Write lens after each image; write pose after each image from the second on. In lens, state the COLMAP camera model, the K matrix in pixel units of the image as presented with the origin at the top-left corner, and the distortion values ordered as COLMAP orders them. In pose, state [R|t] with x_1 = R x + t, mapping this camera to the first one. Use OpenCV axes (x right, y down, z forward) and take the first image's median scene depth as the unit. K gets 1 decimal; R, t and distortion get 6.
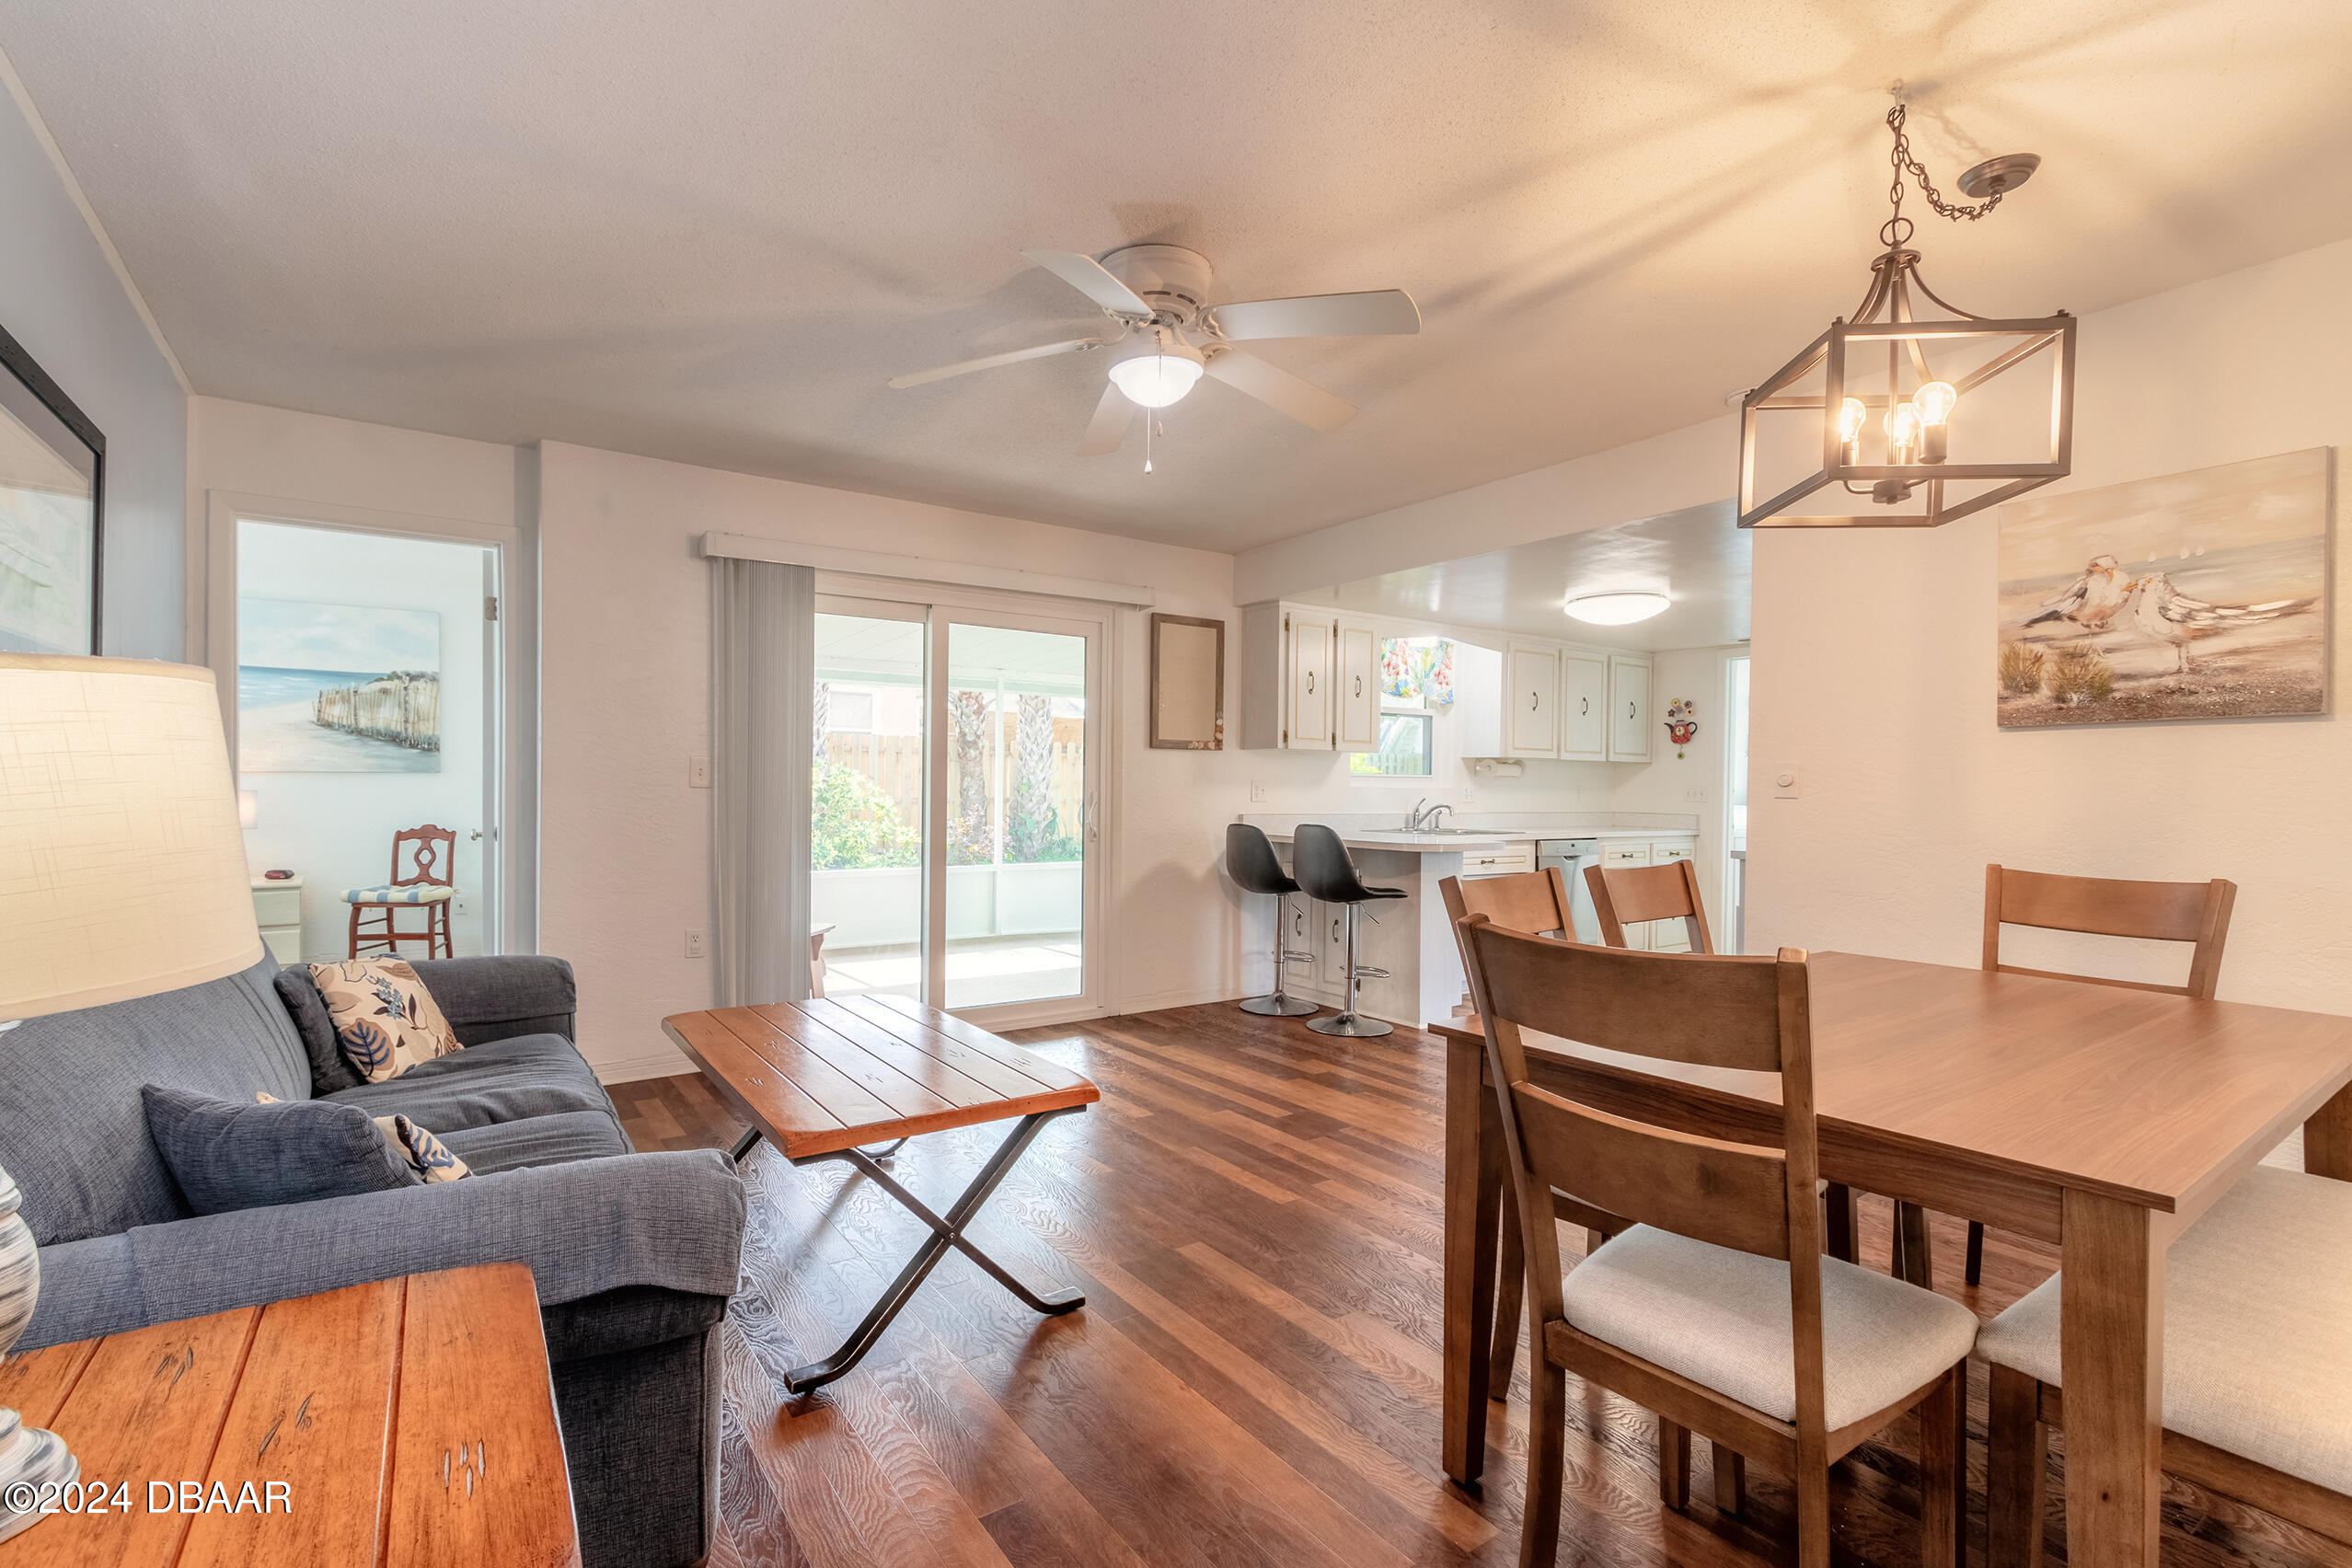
lens RADIAL K [[1070.7, 0, 1161.4], [0, 1070.7, 787.5], [0, 0, 1]] dist [0.007469, -0.002255]
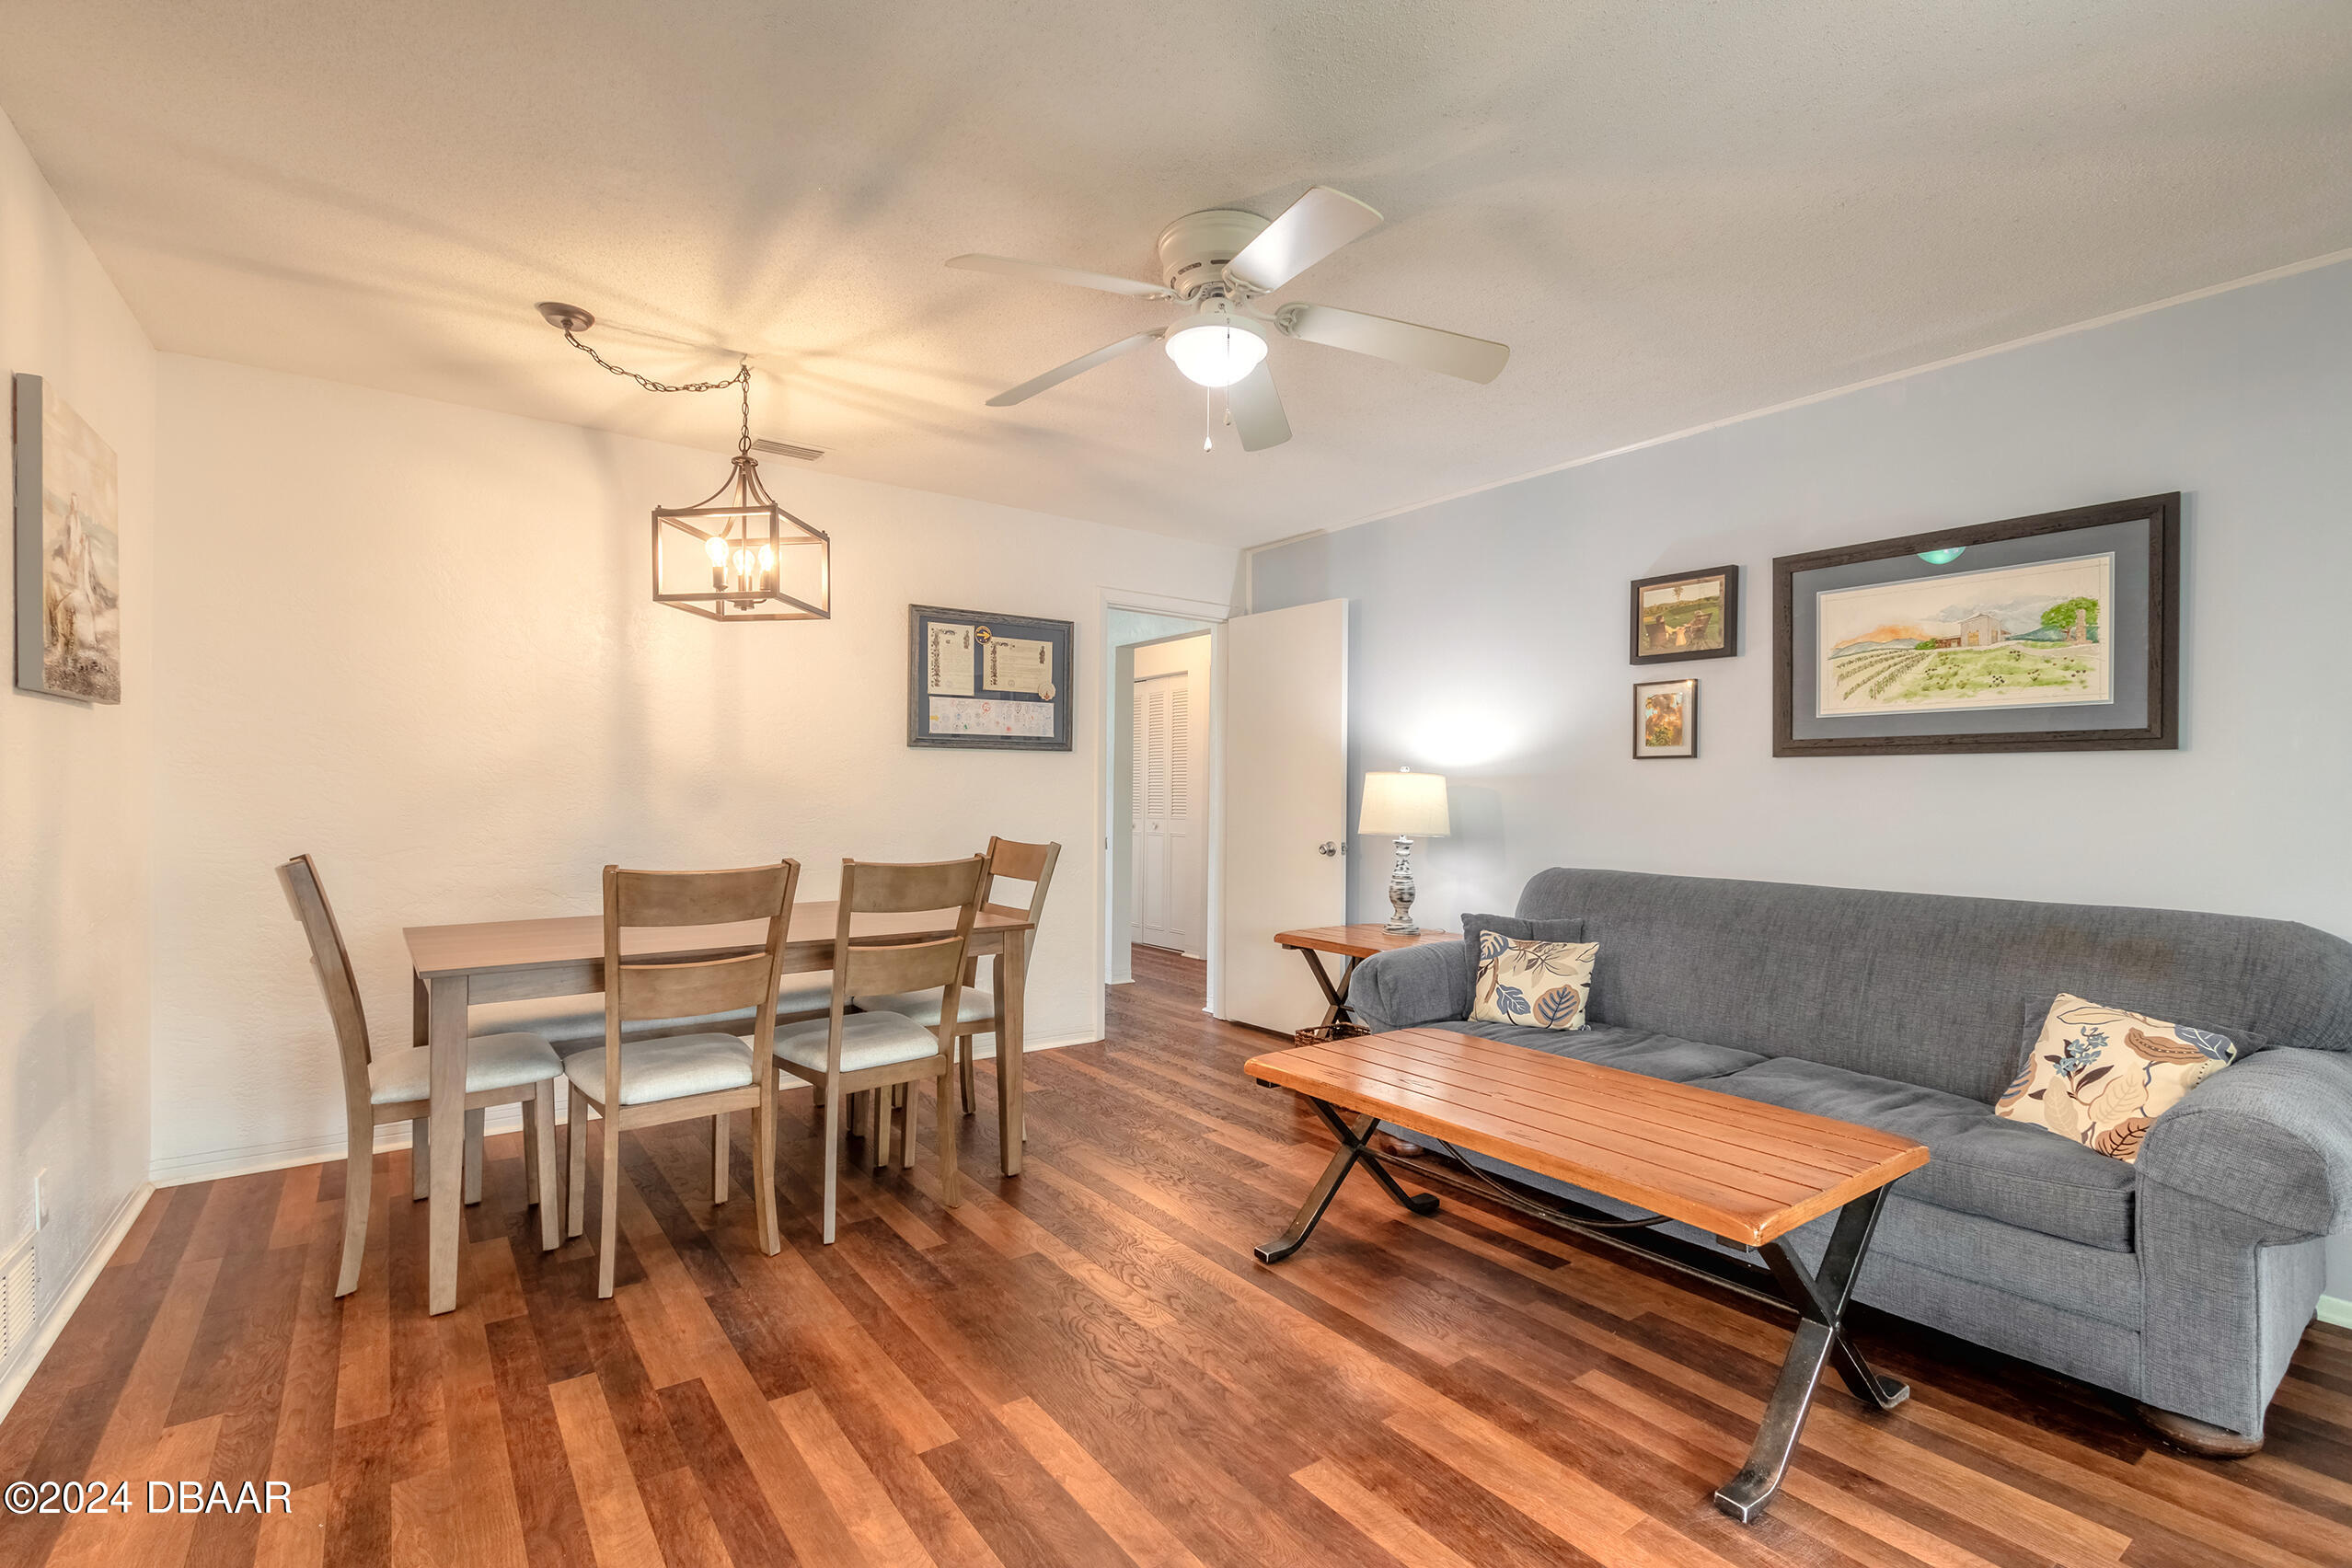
lens RADIAL K [[1070.7, 0, 1148.9], [0, 1070.7, 790.5], [0, 0, 1]] dist [0.007469, -0.002255]
pose [[-0.999817, -0.018793, 0.003682, 0.028861], [-0.018781, 0.999818, 0.003350, -0.005675], [-0.003744, 0.003280, -0.999988, 1.283597]]
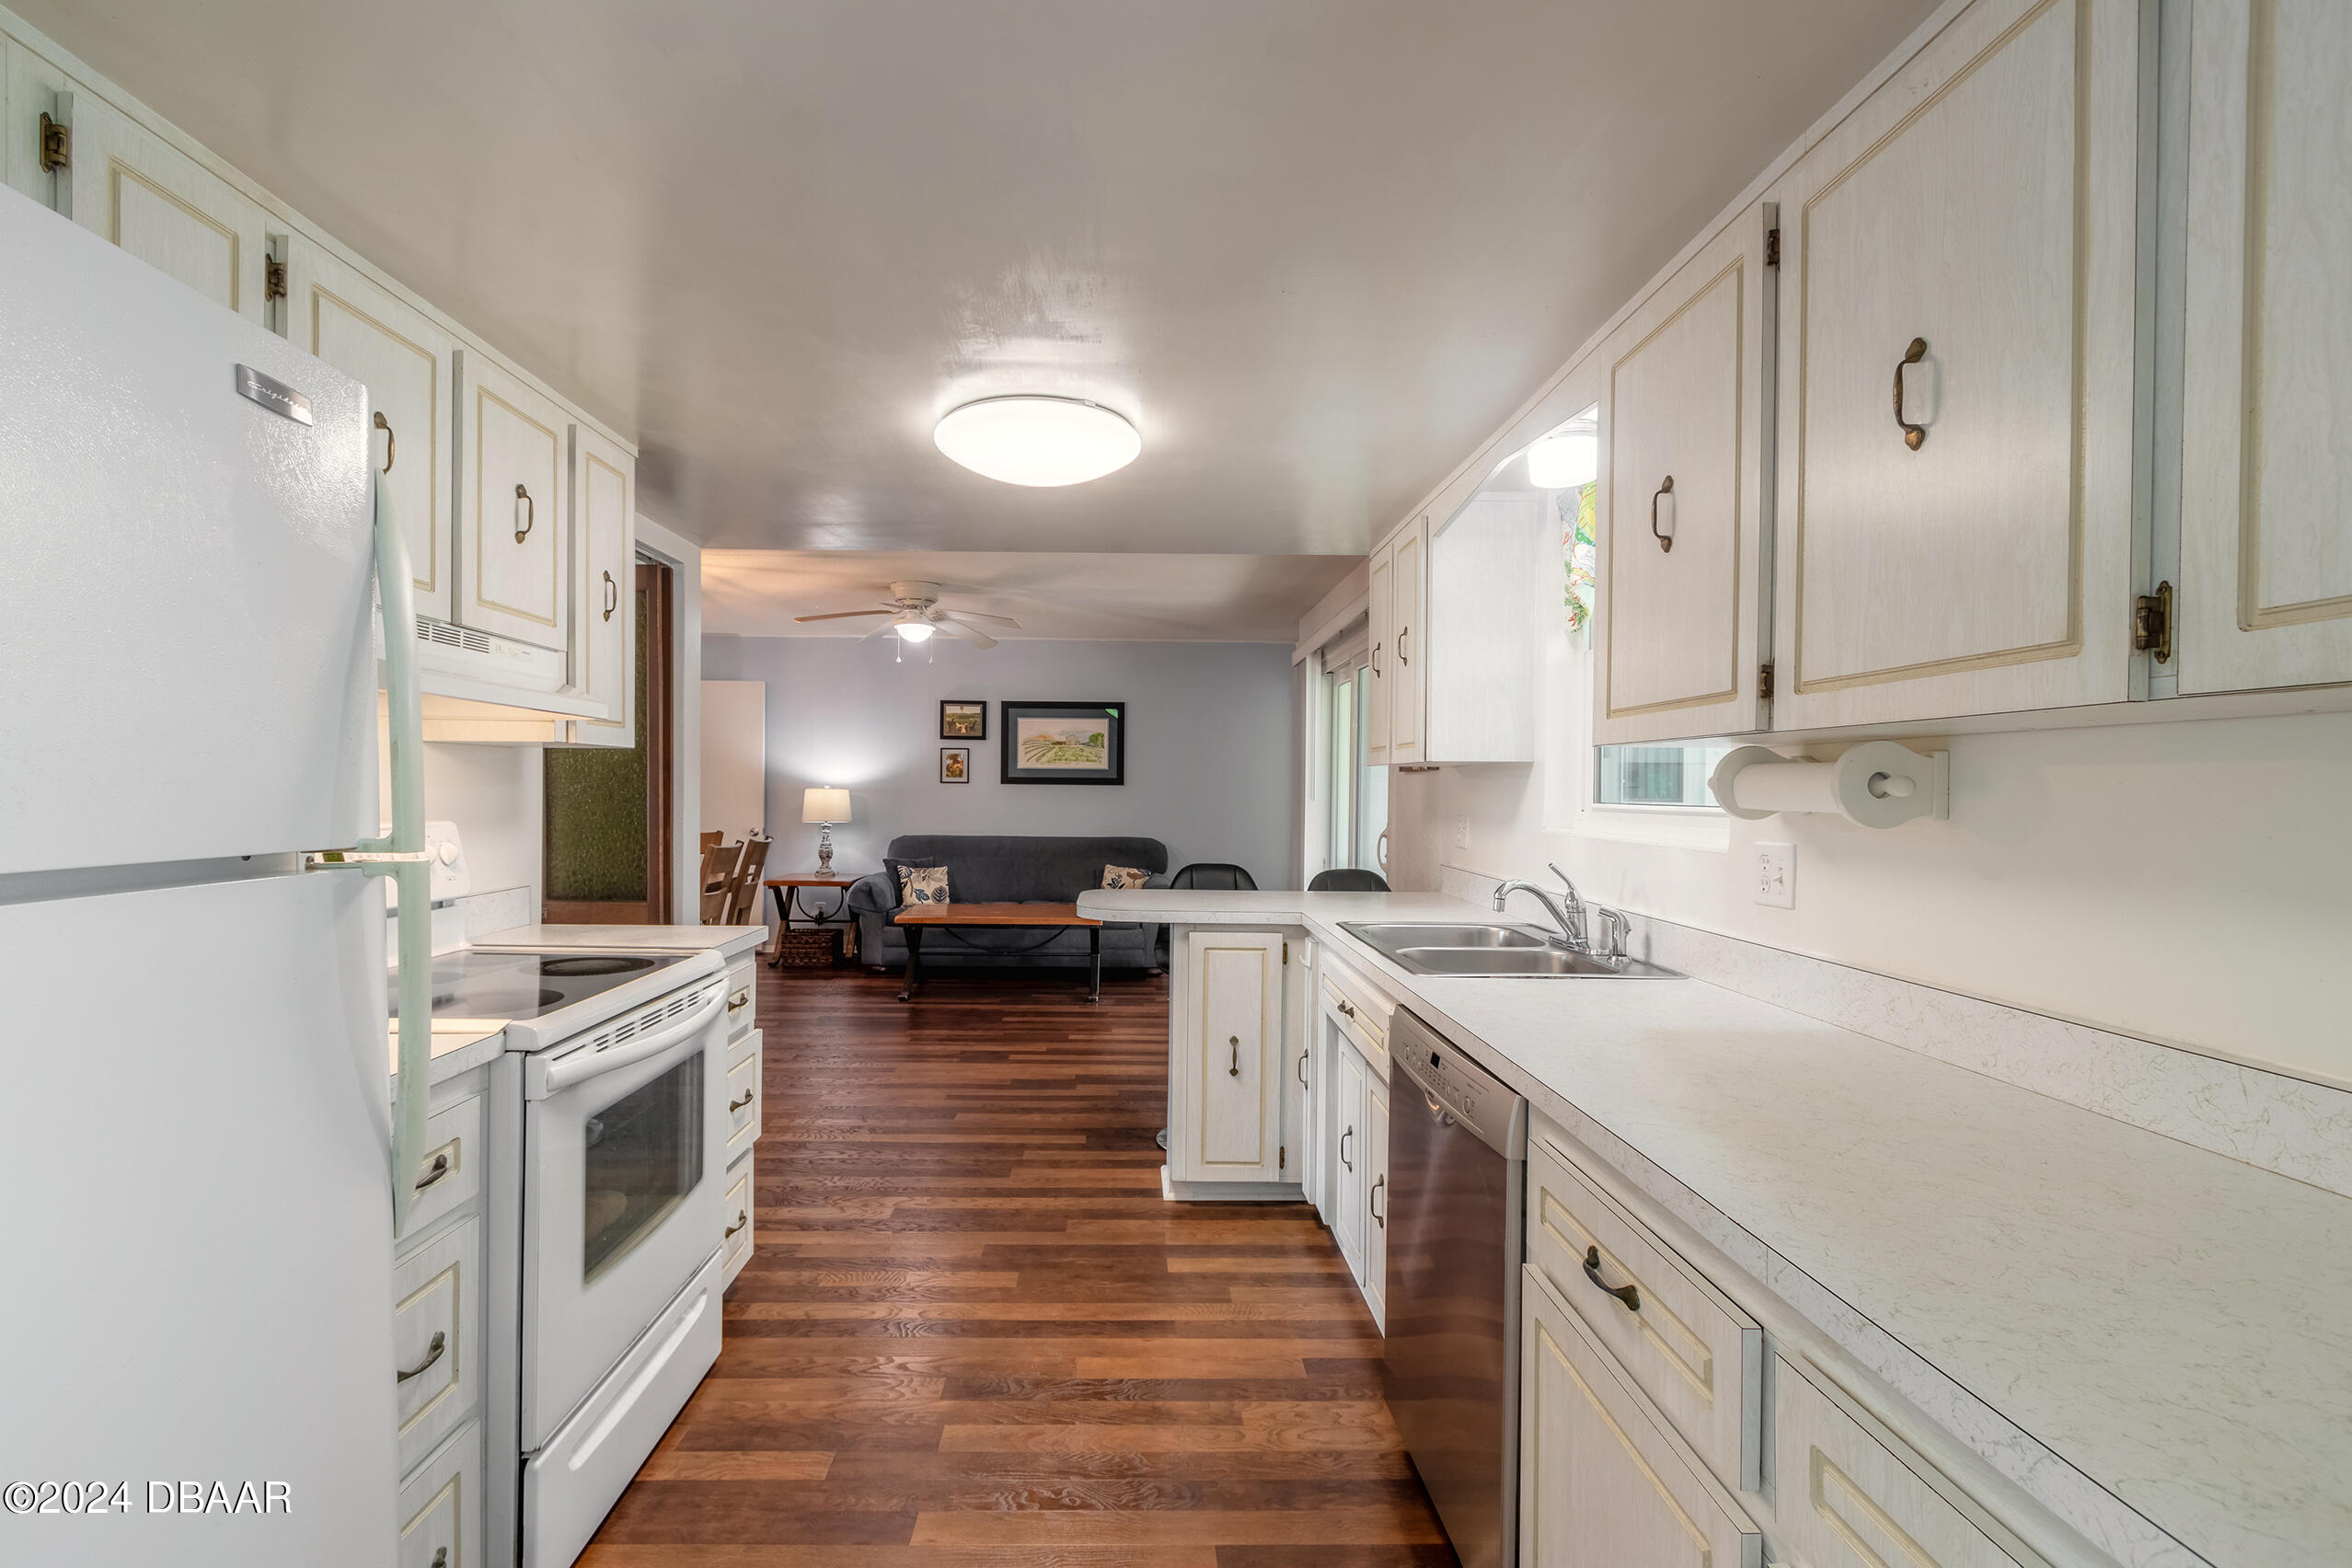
lens RADIAL K [[1070.7, 0, 1151.8], [0, 1070.7, 797.4], [0, 0, 1]] dist [0.007469, -0.002255]
pose [[-0.557605, -0.010128, -0.830045, 1.088850], [-0.019665, 0.999806, 0.001012, -0.021194], [0.829874, 0.016887, -0.557696, 1.814853]]
